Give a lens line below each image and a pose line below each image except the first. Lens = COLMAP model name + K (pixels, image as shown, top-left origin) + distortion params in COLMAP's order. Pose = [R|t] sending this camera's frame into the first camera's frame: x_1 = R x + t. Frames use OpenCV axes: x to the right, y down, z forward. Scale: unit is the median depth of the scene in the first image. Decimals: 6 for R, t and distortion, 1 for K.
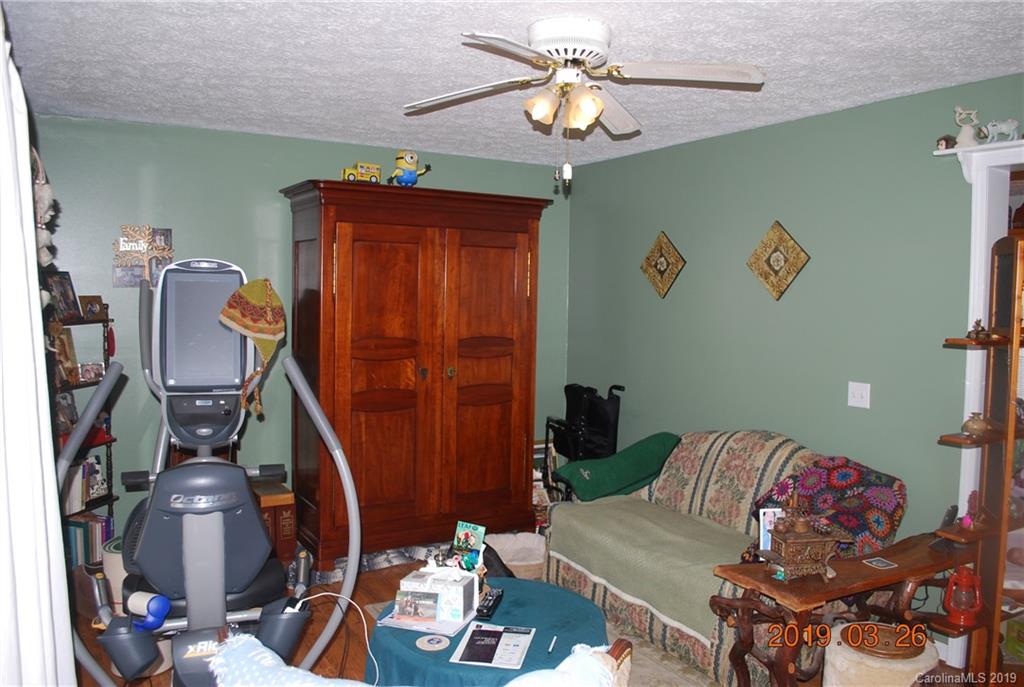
lens RADIAL K [[810.8, 0, 515.2], [0, 810.8, 341.6], [0, 0, 1]] dist [-0.094683, 0.035759]
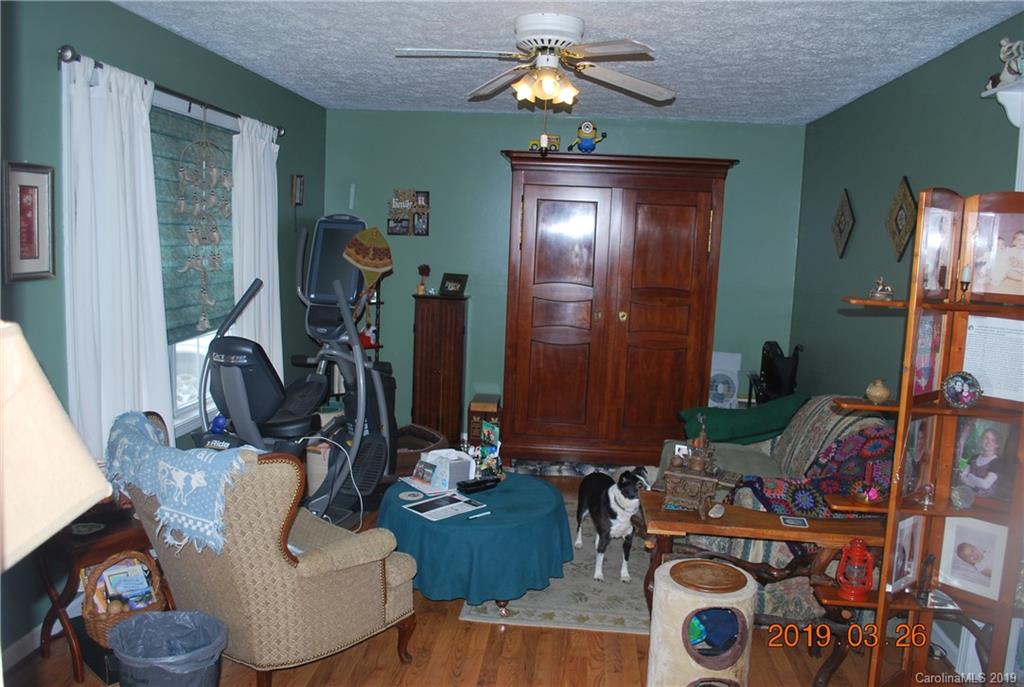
lens RADIAL K [[810.8, 0, 515.2], [0, 810.8, 341.6], [0, 0, 1]] dist [-0.094683, 0.035759]
pose [[0.816262, 0.090194, -0.570597, 0.498262], [-0.062710, 0.995734, 0.067686, 0.006379], [0.574268, -0.019468, 0.818436, -0.011808]]
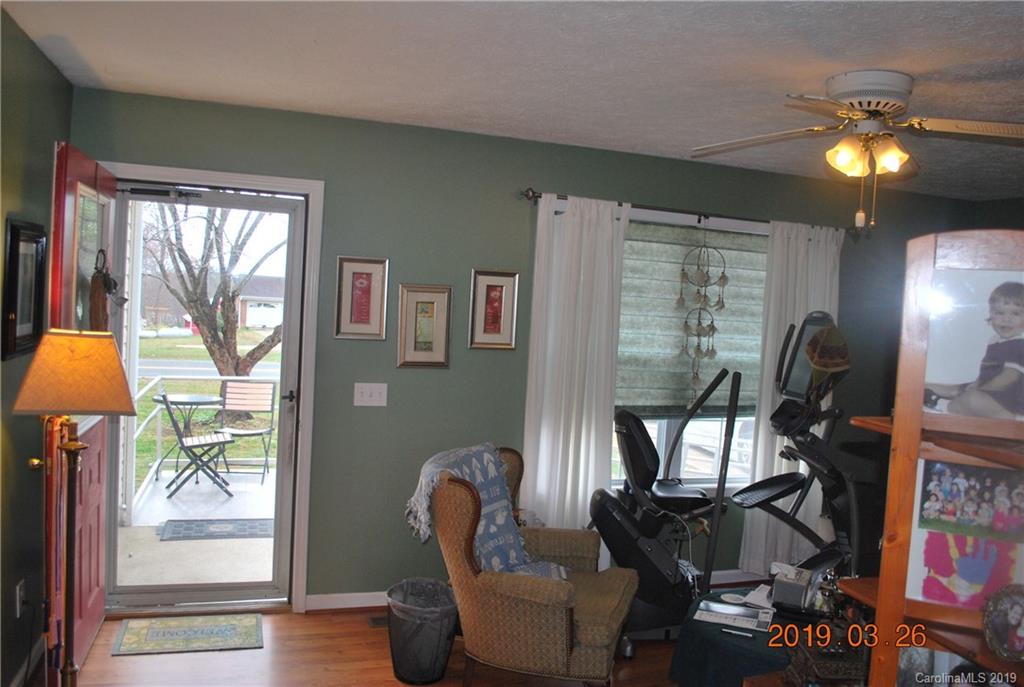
lens RADIAL K [[810.8, 0, 515.2], [0, 810.8, 341.6], [0, 0, 1]] dist [-0.094683, 0.035759]
pose [[-0.197907, 0.021680, -0.979981, 0.762916], [-0.122277, 0.991400, 0.046627, -0.034452], [0.972564, 0.129057, -0.193554, 0.527246]]
